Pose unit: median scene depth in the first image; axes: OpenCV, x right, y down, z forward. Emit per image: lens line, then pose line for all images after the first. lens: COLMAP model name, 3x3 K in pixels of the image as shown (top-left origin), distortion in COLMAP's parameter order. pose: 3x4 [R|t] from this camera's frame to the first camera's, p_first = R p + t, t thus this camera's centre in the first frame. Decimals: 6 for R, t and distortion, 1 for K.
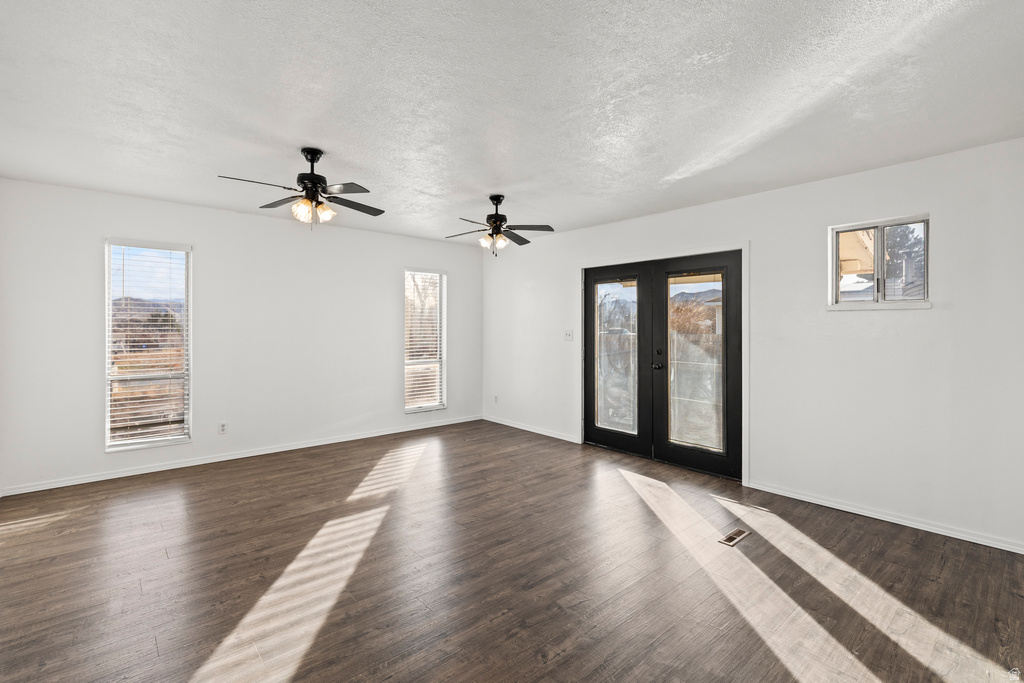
lens RADIAL K [[472.2, 0, 516.0], [0, 472.2, 328.9], [0, 0, 1]] dist [0.014886, -0.000249]
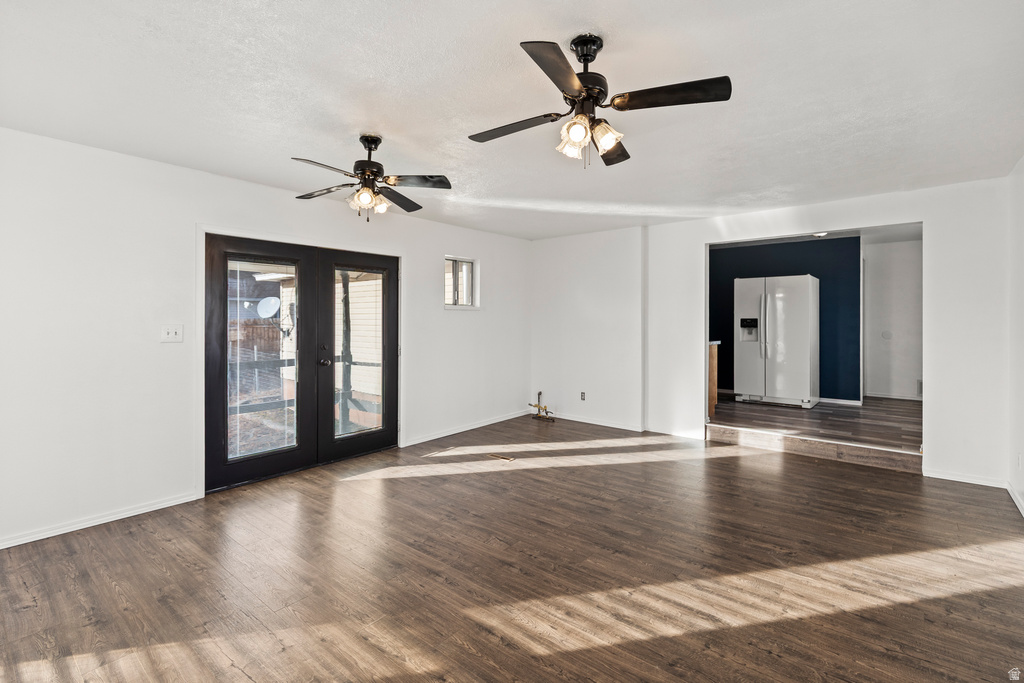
lens RADIAL K [[470.0, 0, 514.5], [0, 470.0, 320.2], [0, 0, 1]] dist [0.001774, -0.000885]
pose [[-0.166882, -0.001599, 0.985976, -0.774108], [0.003683, 0.999991, 0.002245, -0.004879], [-0.985970, 0.004006, -0.166874, 0.902056]]
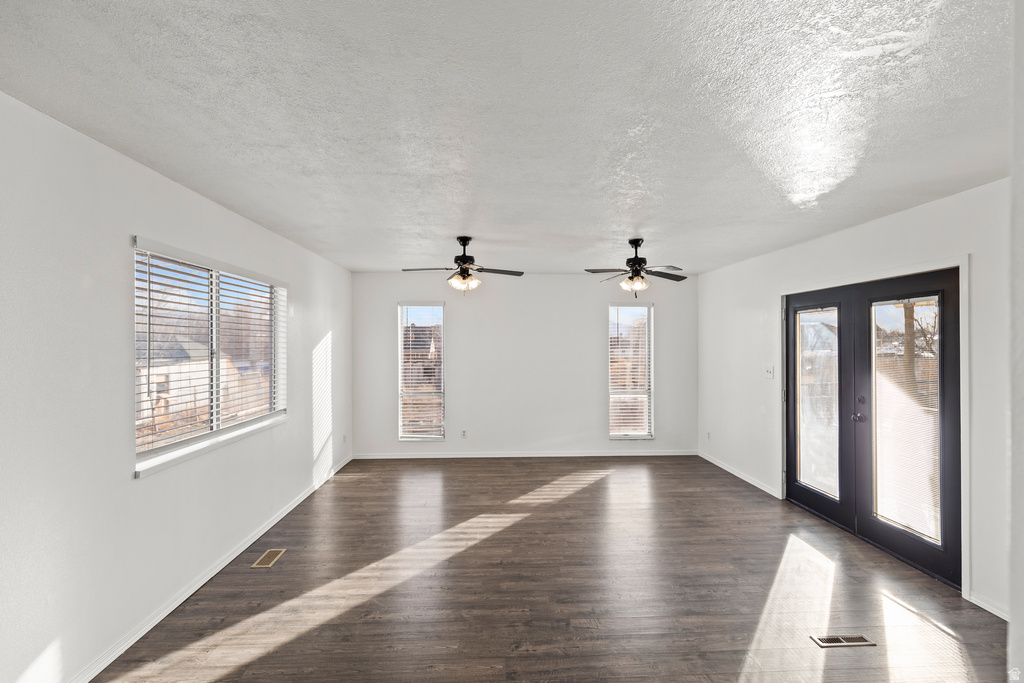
lens RADIAL K [[485.1, 0, 507.4], [0, 485.1, 345.6], [0, 0, 1]] dist [0.032668, -0.016944]
pose [[0.779851, -0.001384, -0.625964, 0.406337], [0.001033, 0.999999, -0.000923, -0.048272], [0.625964, 0.000073, 0.779852, -0.008250]]
